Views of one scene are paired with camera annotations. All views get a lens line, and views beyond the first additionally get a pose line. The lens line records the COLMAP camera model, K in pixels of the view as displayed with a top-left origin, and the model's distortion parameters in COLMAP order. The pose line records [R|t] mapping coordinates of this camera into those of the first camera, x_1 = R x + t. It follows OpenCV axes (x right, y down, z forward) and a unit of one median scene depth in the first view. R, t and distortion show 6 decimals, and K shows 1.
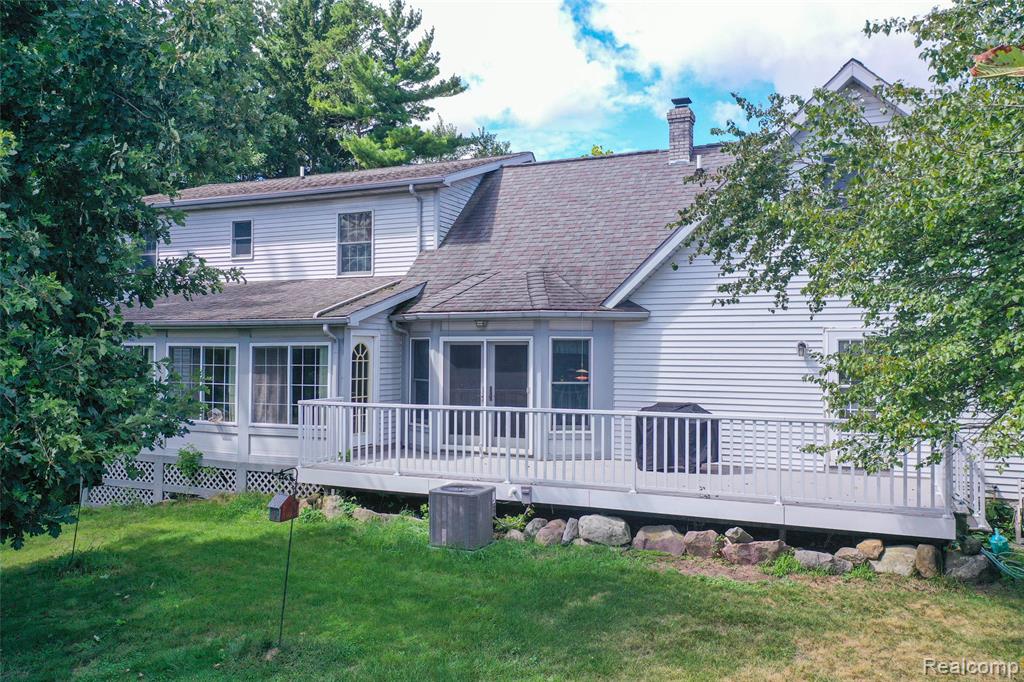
lens RADIAL K [[805.3, 0, 512.0], [0, 805.3, 341.0], [0, 0, 1]] dist [-0.006787, 0.000717]
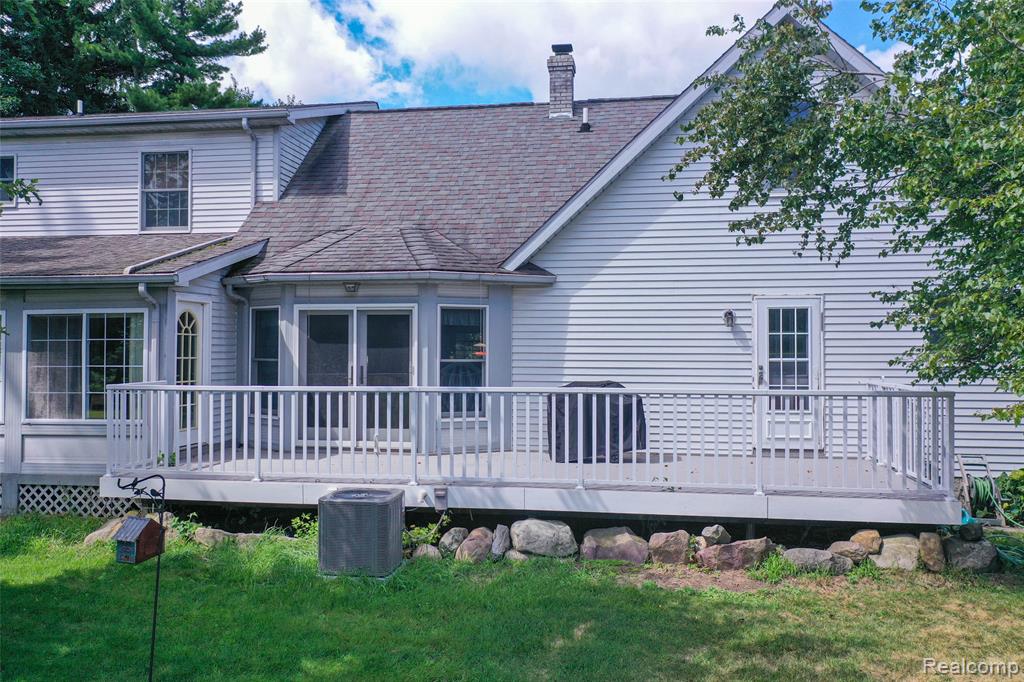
lens RADIAL K [[804.0, 0, 512.0], [0, 804.0, 341.0], [0, 0, 1]] dist [-0.007201, 0.003704]
pose [[0.963003, 0.001413, 0.269487, -0.099855], [-0.002189, 0.999994, 0.002577, 0.029401], [-0.269482, -0.003072, 0.963001, 0.187014]]
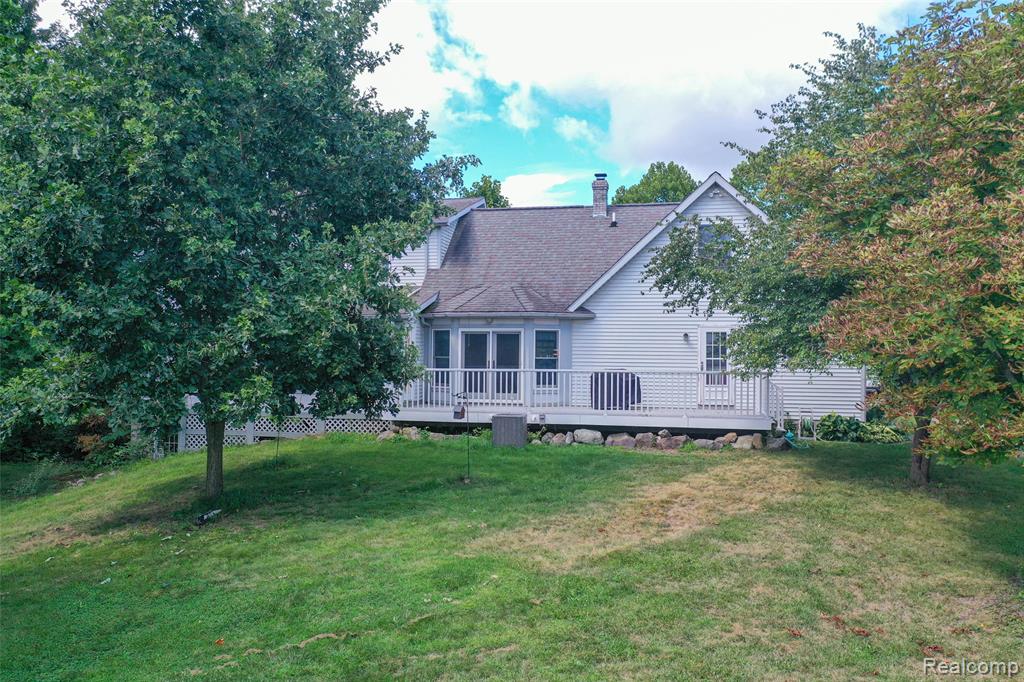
lens RADIAL K [[804.0, 0, 512.0], [0, 804.0, 341.0], [0, 0, 1]] dist [-0.007201, 0.003704]
pose [[0.976115, 0.007240, 0.217134, -0.335103], [-0.007376, 0.999973, -0.000186, 0.018955], [-0.217129, -0.001420, 0.976142, -0.530744]]
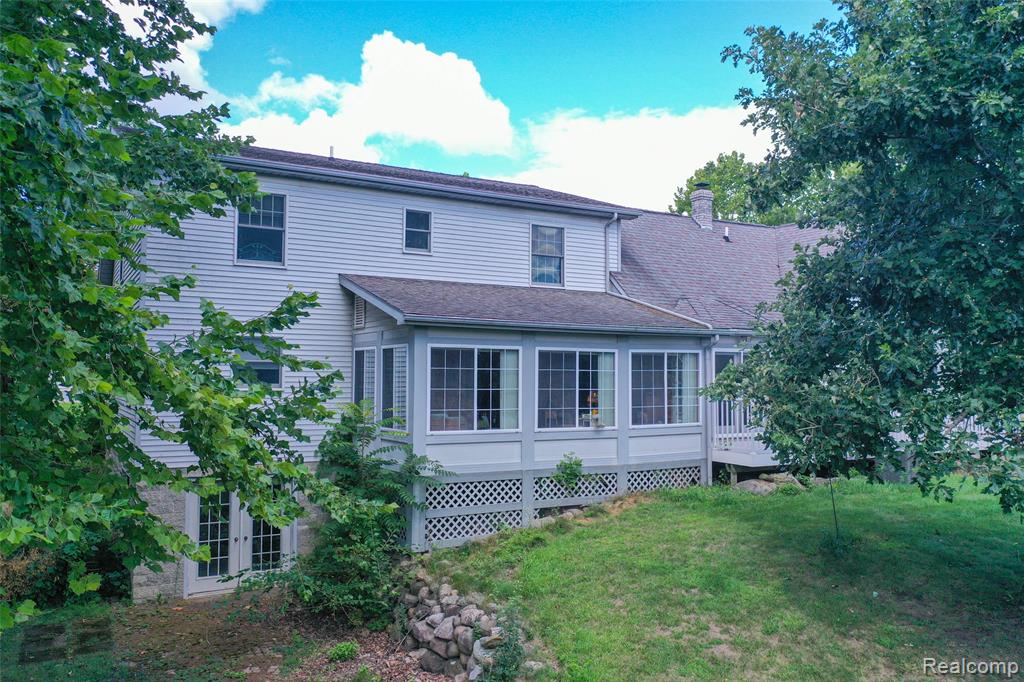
lens RADIAL K [[804.0, 0, 512.0], [0, 804.0, 341.0], [0, 0, 1]] dist [-0.007201, 0.003704]
pose [[0.584538, 0.034858, 0.810617, -1.338484], [-0.015976, 0.999378, -0.031454, 0.028565], [-0.811209, 0.005435, 0.584731, 0.543271]]
